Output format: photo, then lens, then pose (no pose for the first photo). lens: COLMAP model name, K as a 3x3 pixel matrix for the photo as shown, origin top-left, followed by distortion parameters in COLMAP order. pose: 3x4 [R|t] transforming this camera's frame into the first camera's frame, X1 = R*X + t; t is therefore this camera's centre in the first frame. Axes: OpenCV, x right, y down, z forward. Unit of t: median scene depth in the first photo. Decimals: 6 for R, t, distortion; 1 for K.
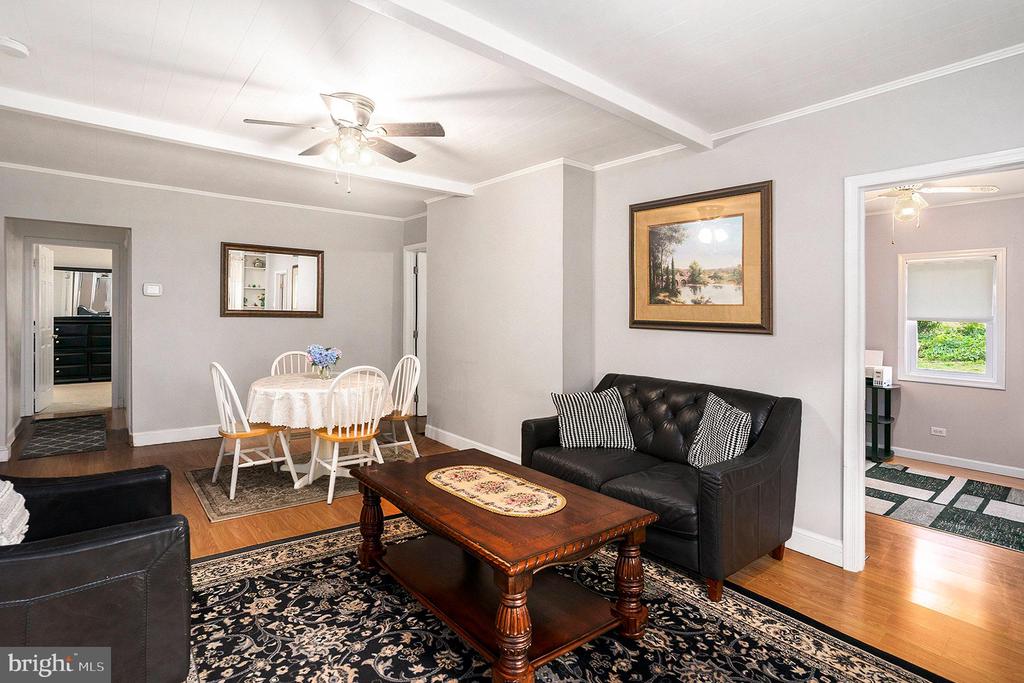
lens RADIAL K [[511.0, 0, 536.4], [0, 511.0, 325.9], [0, 0, 1]] dist [-0.082397, 0.039948]
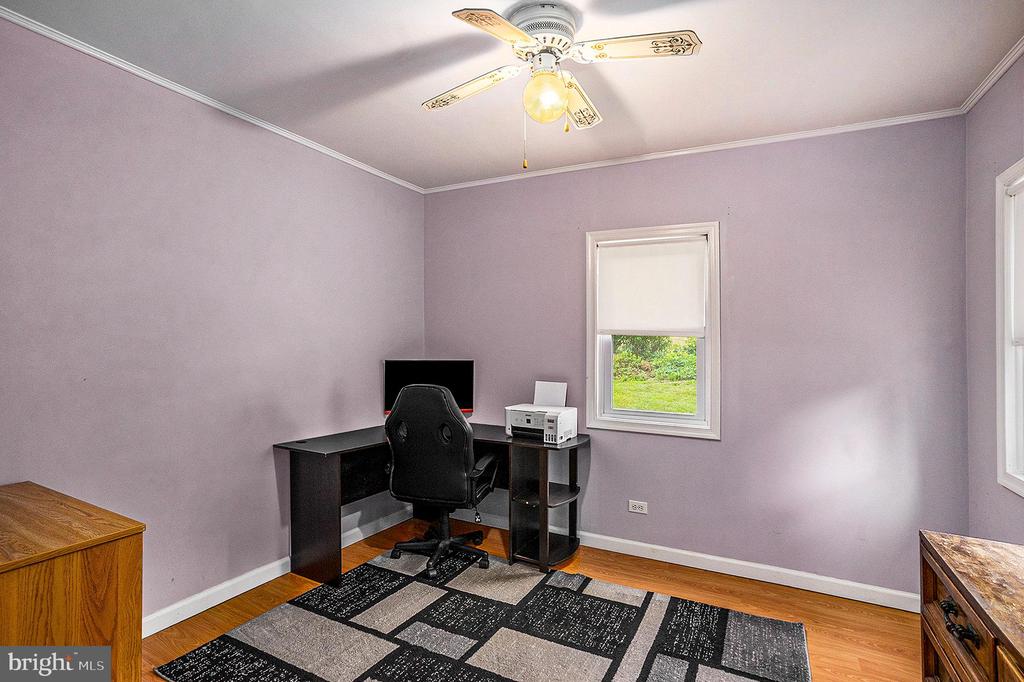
lens RADIAL K [[527.8, 0, 512.0], [0, 527.8, 341.0], [0, 0, 1]] dist [-0.022433, 0.001381]
pose [[0.927410, -0.000520, 0.374045, 0.397674], [0.003797, 0.999961, -0.008025, 0.001575], [-0.374026, 0.008863, 0.927376, 0.409294]]
